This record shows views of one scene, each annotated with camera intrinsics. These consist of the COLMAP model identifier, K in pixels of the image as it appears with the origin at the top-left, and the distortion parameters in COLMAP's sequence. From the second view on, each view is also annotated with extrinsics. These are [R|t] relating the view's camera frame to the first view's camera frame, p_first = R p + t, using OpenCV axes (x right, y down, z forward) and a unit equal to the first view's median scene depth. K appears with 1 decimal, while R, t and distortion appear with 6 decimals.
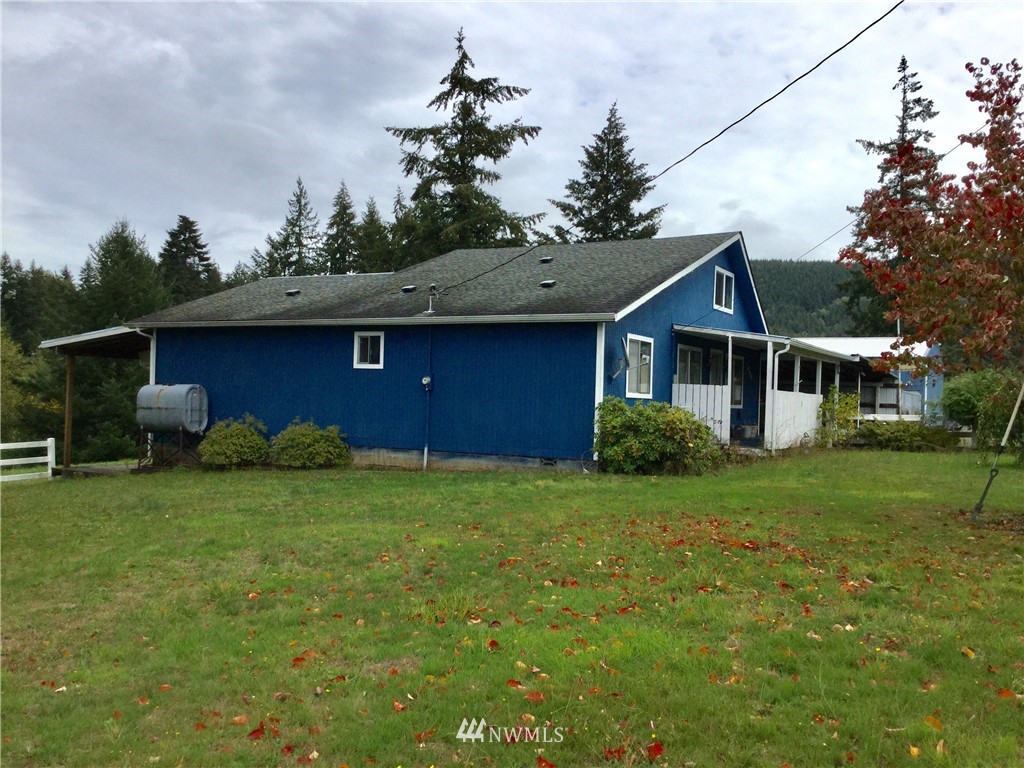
lens RADIAL K [[918.0, 0, 502.2], [0, 918.0, 393.8], [0, 0, 1]] dist [0.098911, -0.188420]
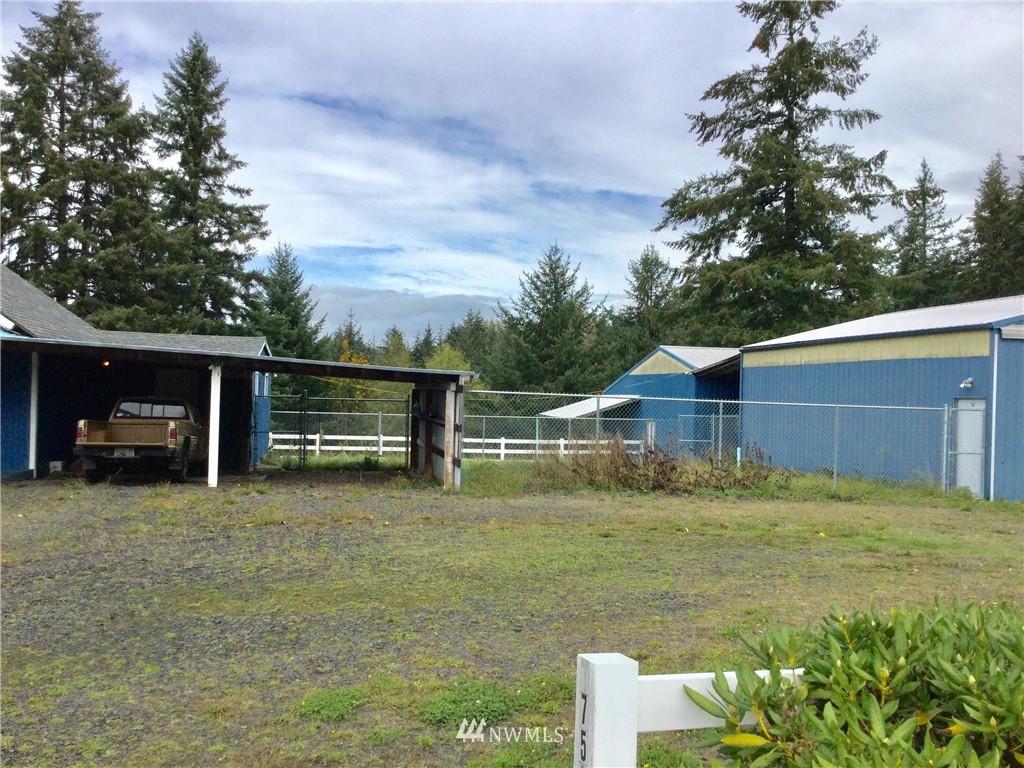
lens RADIAL K [[918.0, 0, 520.4], [0, 918.0, 386.7], [0, 0, 1]] dist [0.098911, -0.188420]
pose [[0.655501, -0.019942, -0.754931, 0.240807], [-0.000853, 0.999631, -0.027147, 0.001451], [0.755193, 0.018439, 0.655243, 0.202910]]
